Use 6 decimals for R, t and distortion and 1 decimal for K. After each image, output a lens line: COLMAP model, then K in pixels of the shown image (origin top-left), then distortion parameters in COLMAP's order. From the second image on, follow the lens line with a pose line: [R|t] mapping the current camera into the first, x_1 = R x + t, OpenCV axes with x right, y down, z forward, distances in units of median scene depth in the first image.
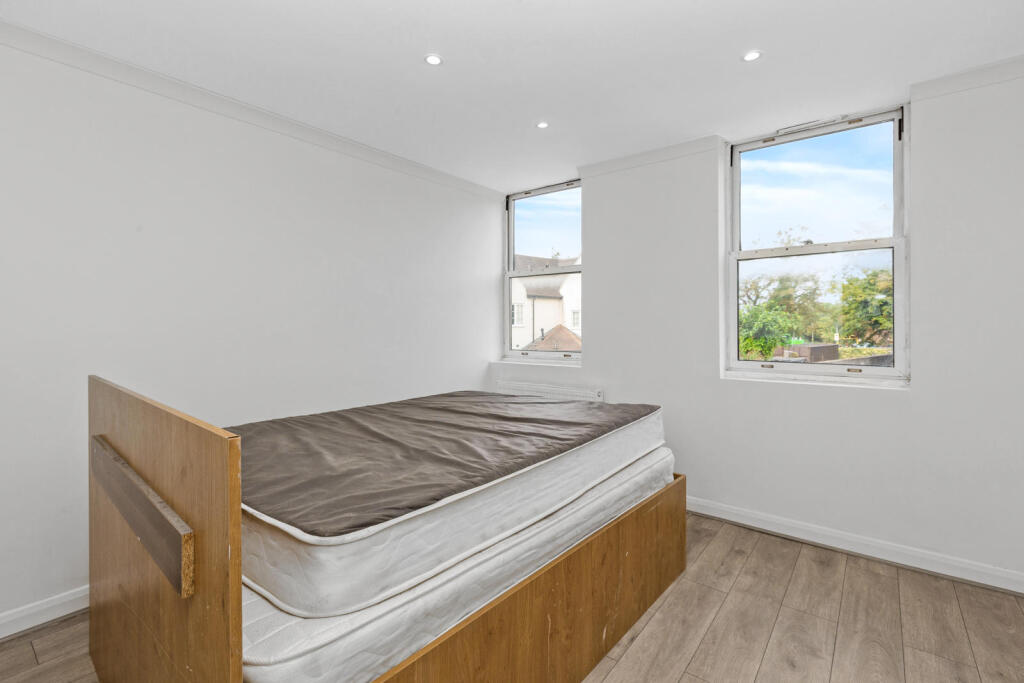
lens RADIAL K [[466.5, 0, 514.1], [0, 466.5, 326.3], [0, 0, 1]] dist [0.016318, 0.000045]
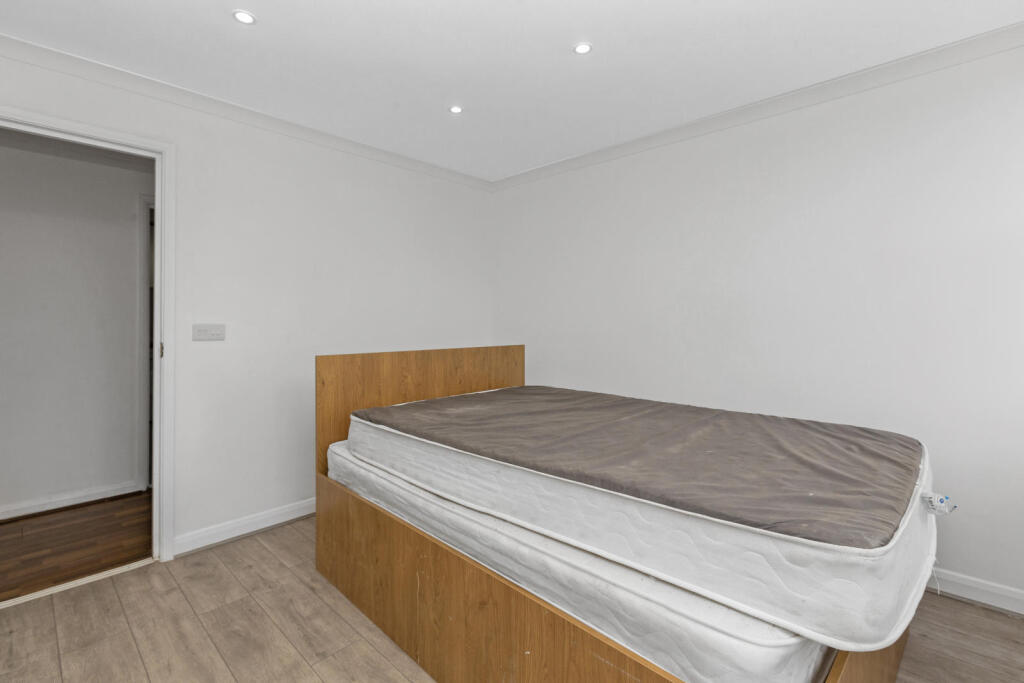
lens RADIAL K [[466.5, 0, 514.1], [0, 466.5, 326.3], [0, 0, 1]] dist [0.016318, 0.000045]
pose [[-0.100915, 0.010118, -0.994844, 1.110262], [0.003118, 0.999947, 0.009854, 0.009946], [0.994890, -0.002107, -0.100942, 1.279622]]
